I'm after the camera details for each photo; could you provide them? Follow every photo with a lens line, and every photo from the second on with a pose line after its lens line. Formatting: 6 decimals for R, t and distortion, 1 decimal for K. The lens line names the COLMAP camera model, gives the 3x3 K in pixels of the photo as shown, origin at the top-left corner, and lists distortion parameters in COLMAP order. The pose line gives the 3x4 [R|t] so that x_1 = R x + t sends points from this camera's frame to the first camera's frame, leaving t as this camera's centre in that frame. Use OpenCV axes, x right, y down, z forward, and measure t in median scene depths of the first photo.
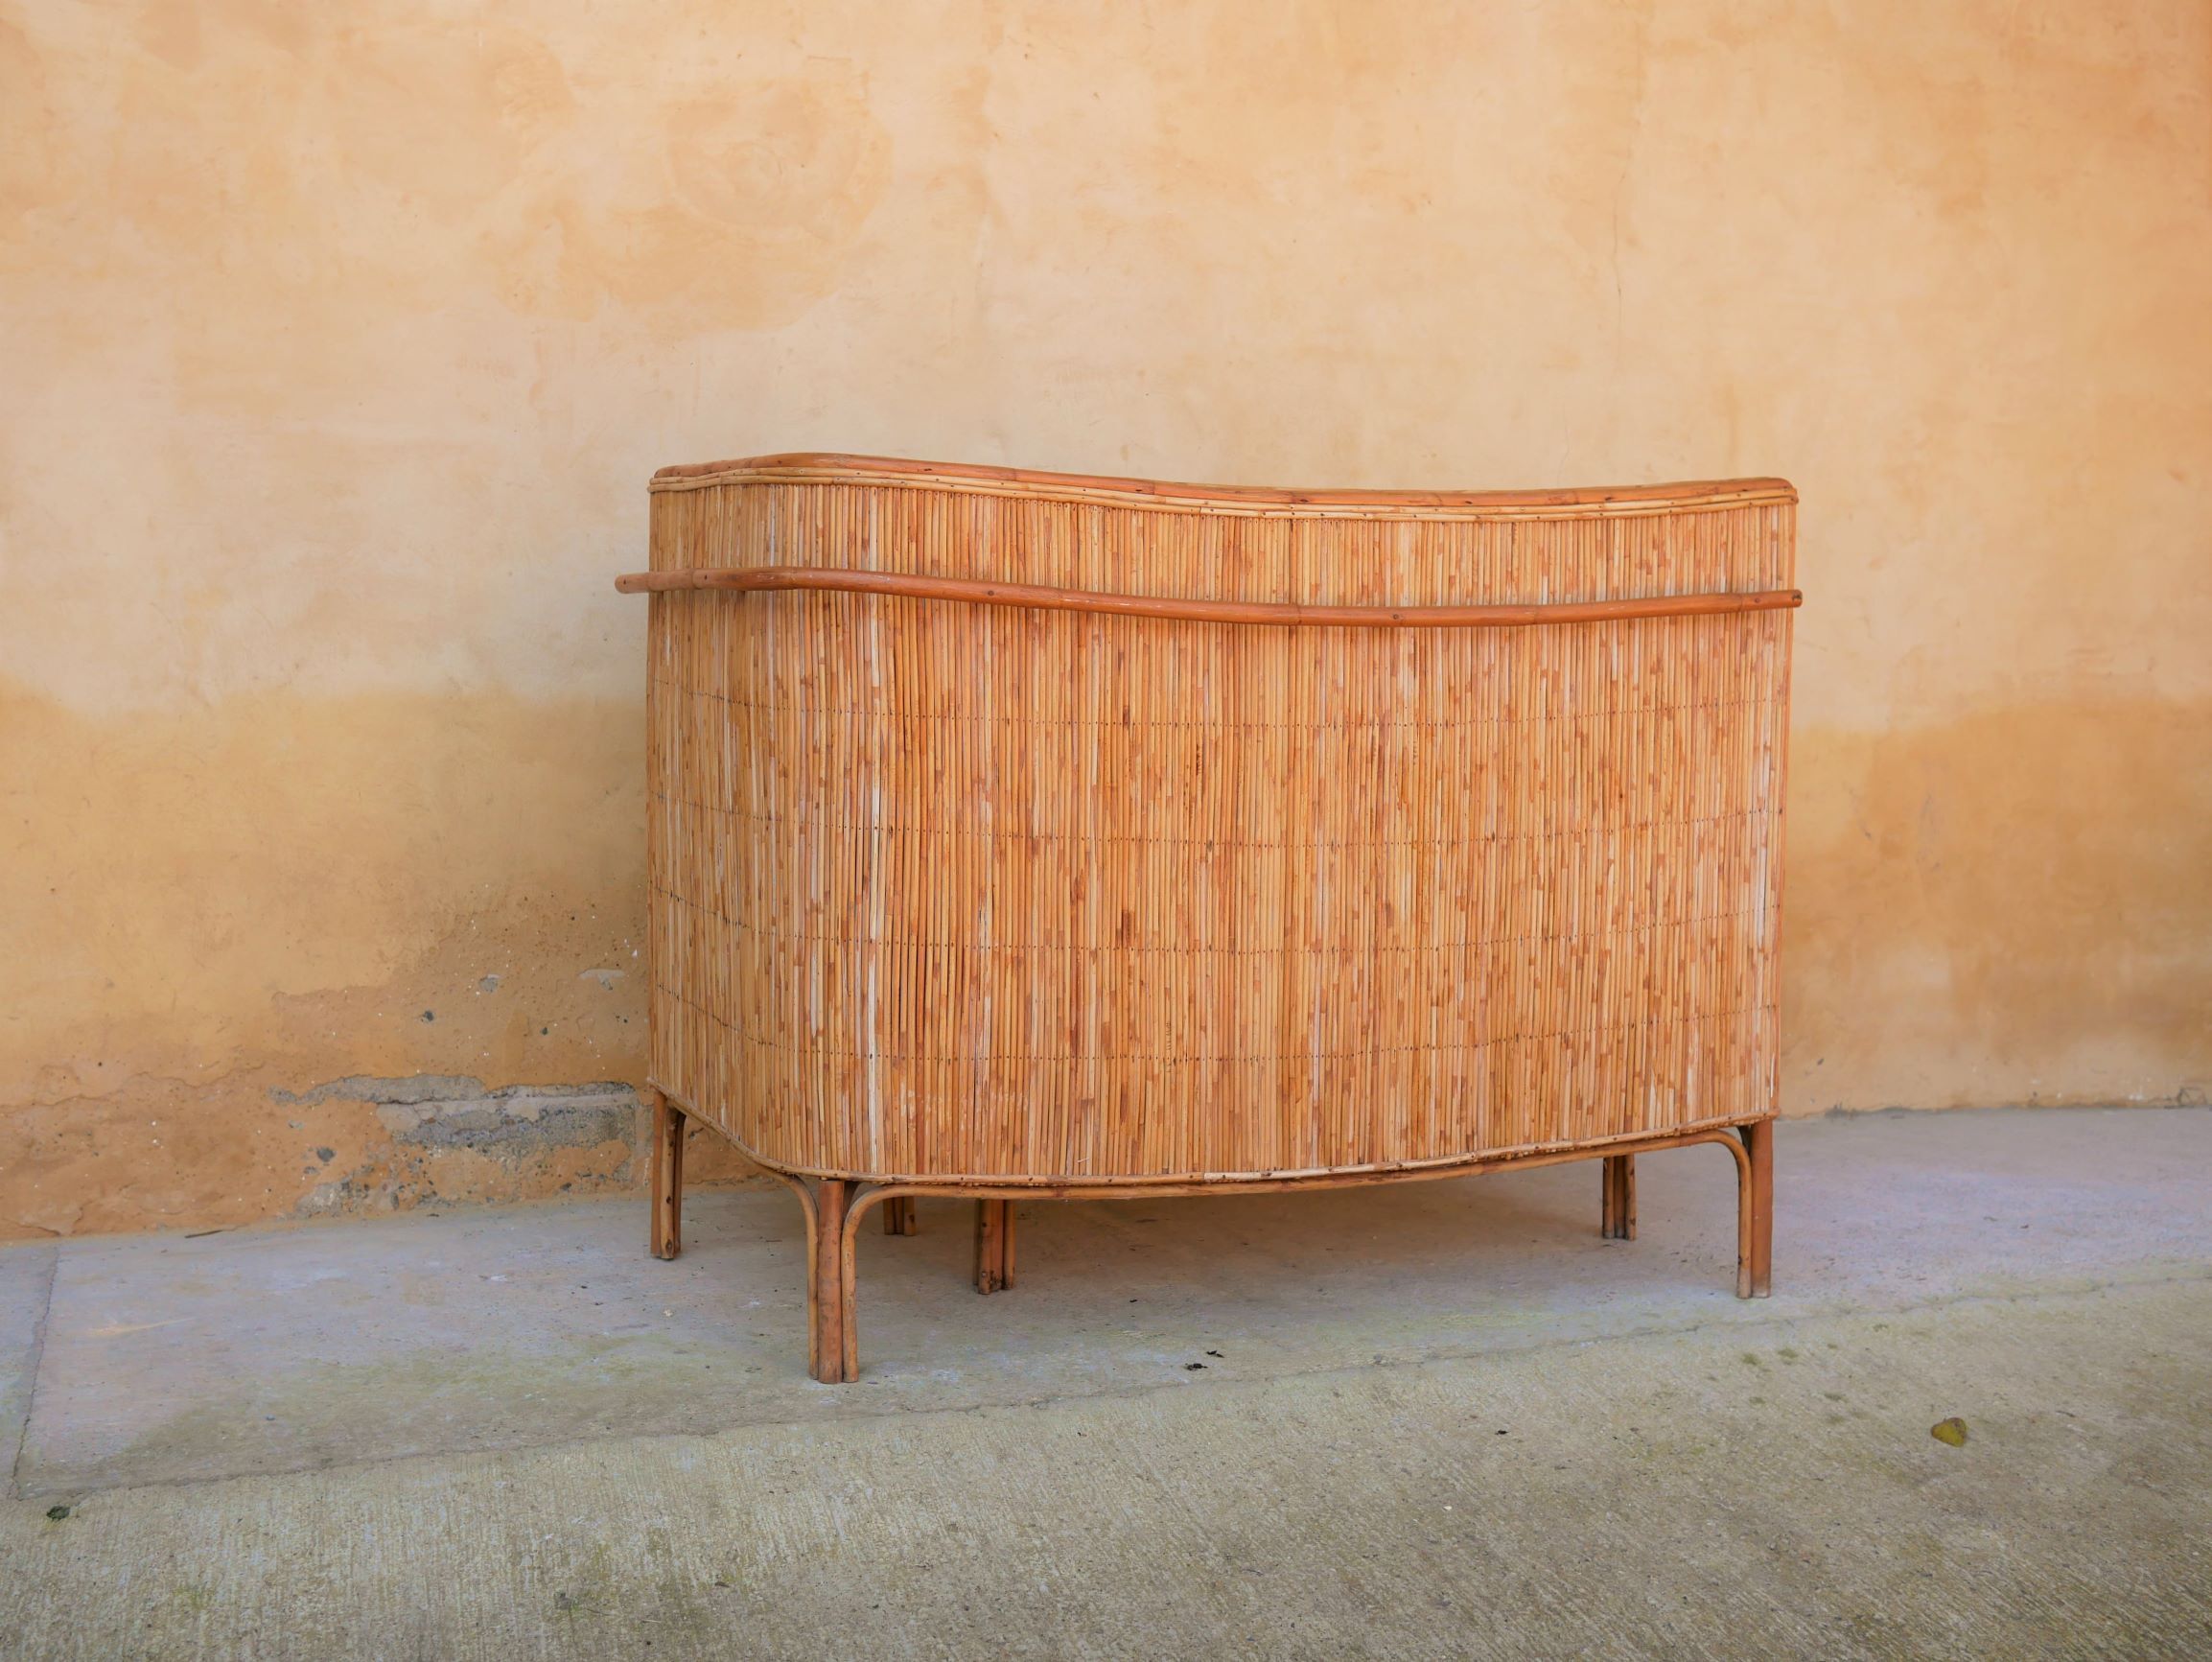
lens RADIAL K [[2454.1, 0, 1084.8], [0, 2454.1, 820.4], [0, 0, 1]] dist [-0.019513, 0.000000]
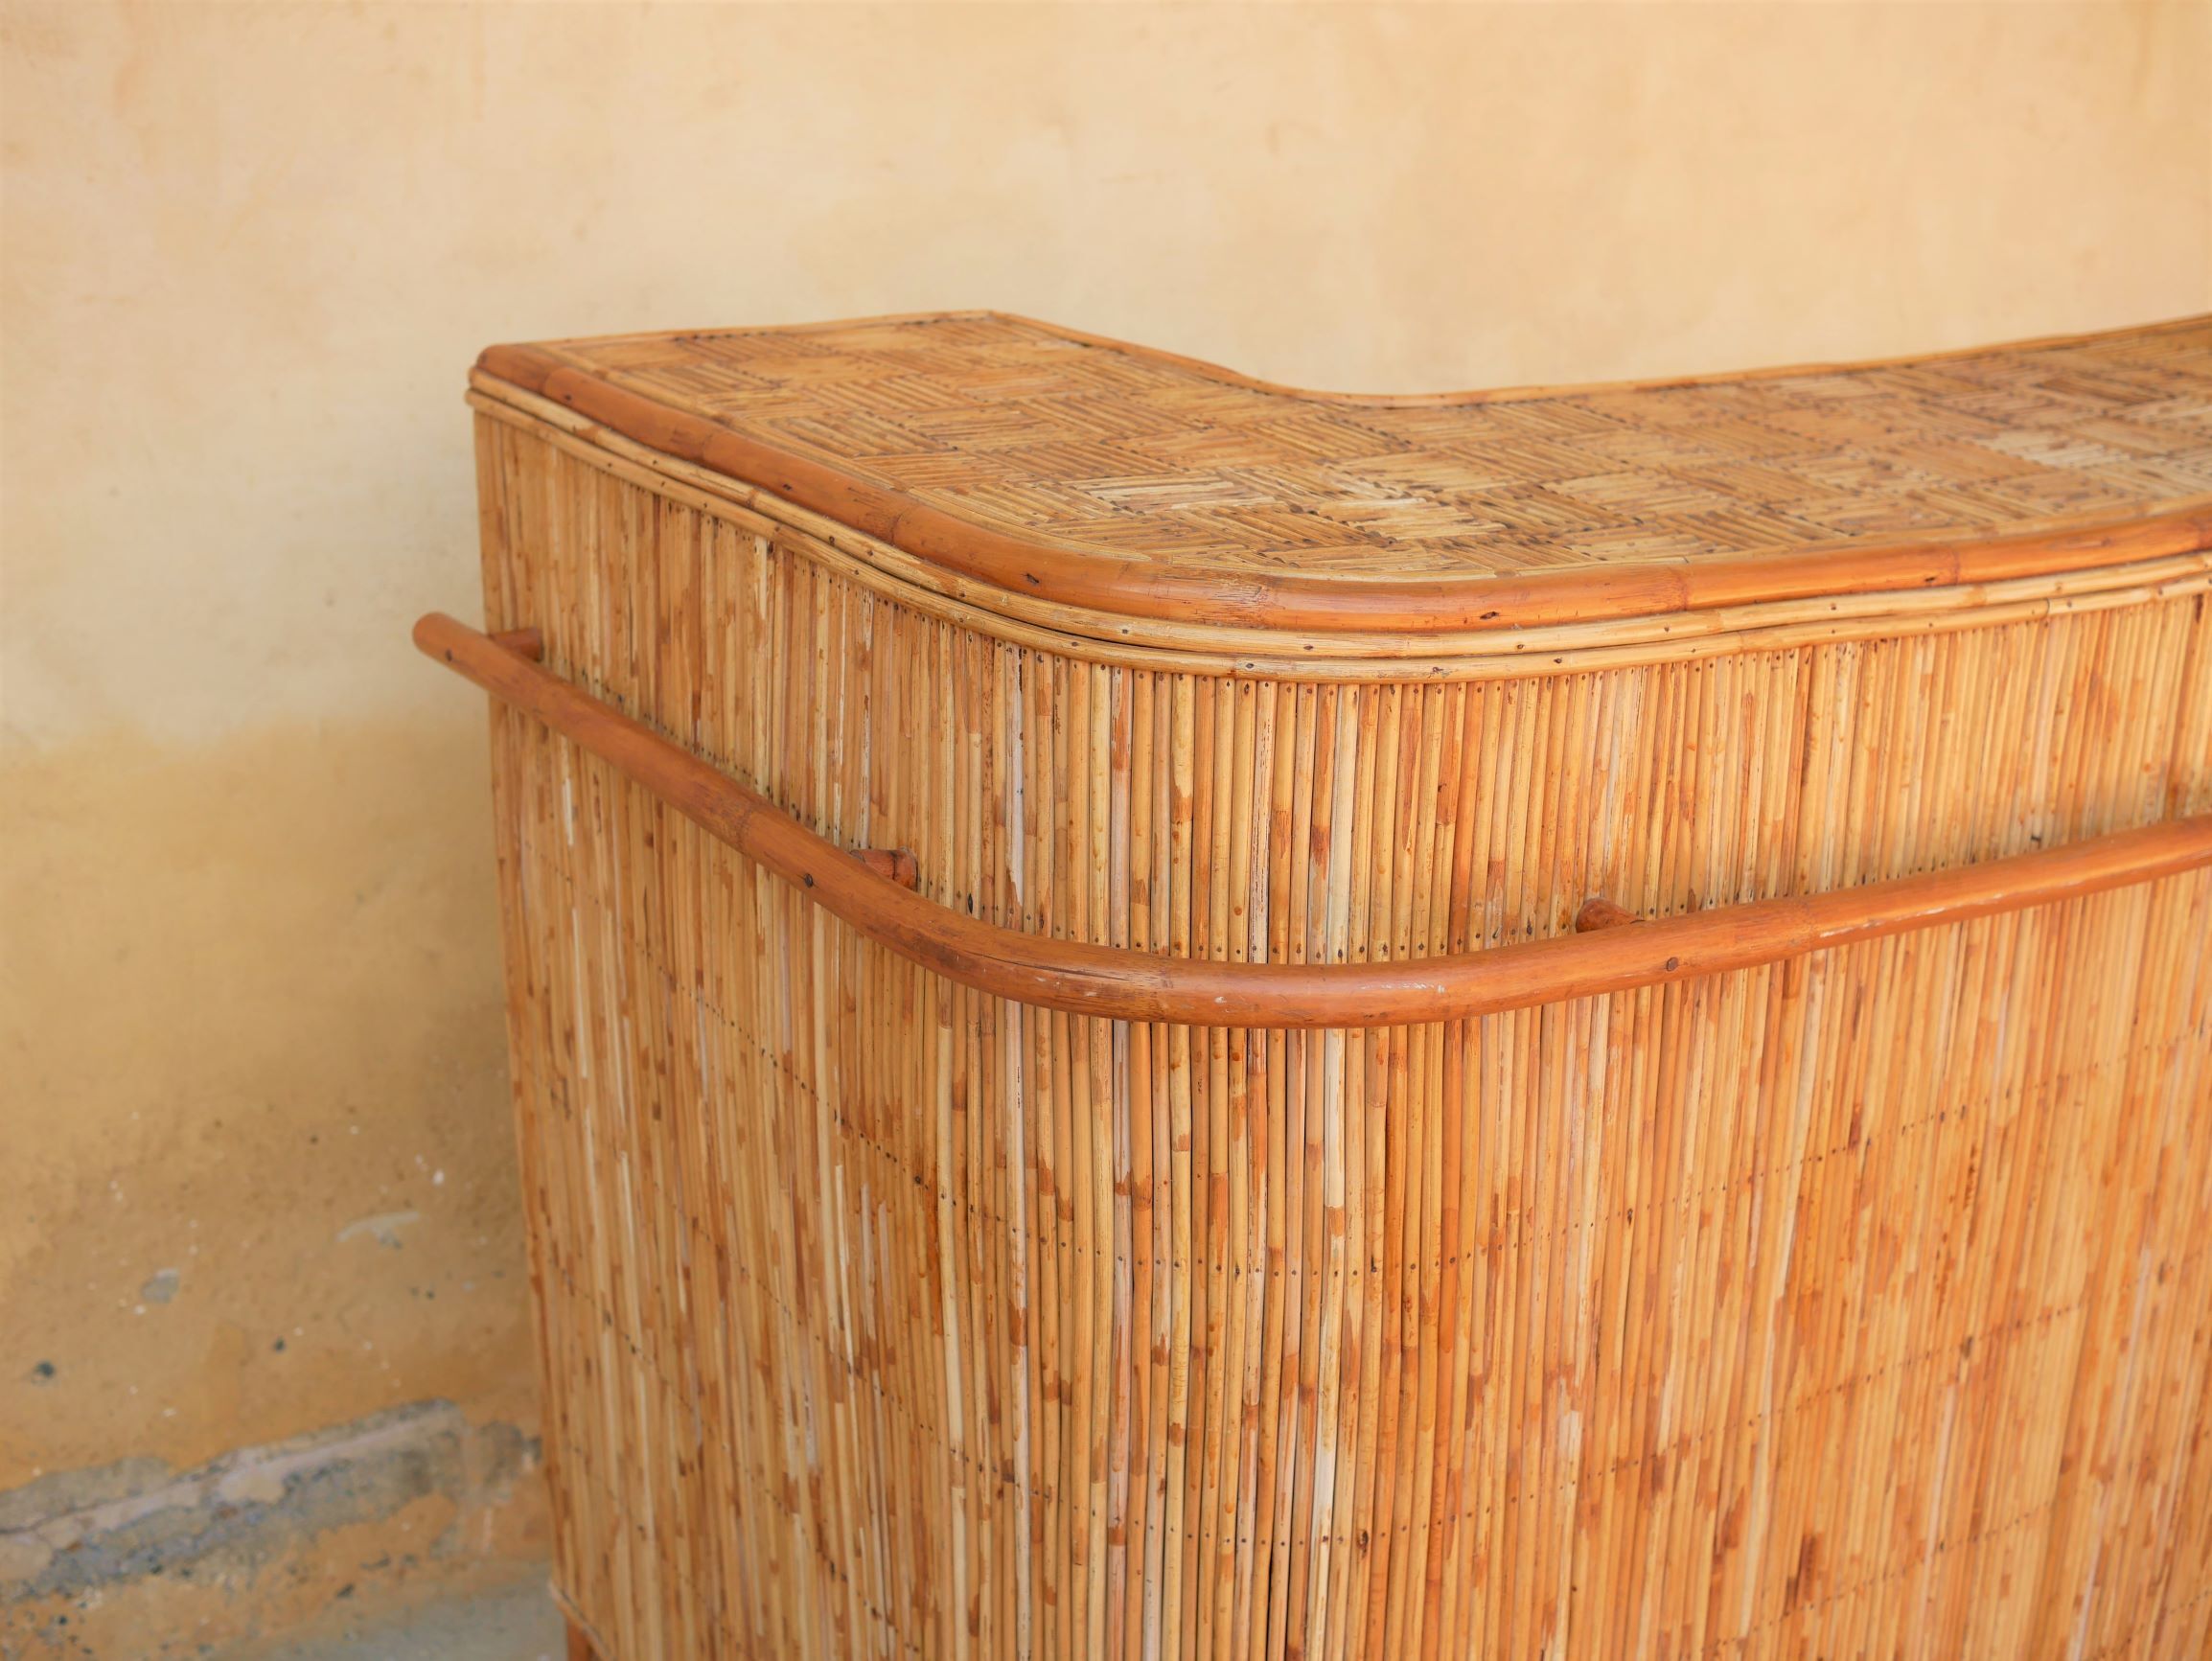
lens RADIAL K [[2453.9, 0, 1090.2], [0, 2453.9, 803.8], [0, 0, 1]] dist [-0.019513, 0.000000]
pose [[0.982766, -0.062430, 0.173995, -0.165005], [0.018650, 0.969929, 0.242672, -0.184353], [-0.183913, -0.235245, 0.954377, 0.613354]]
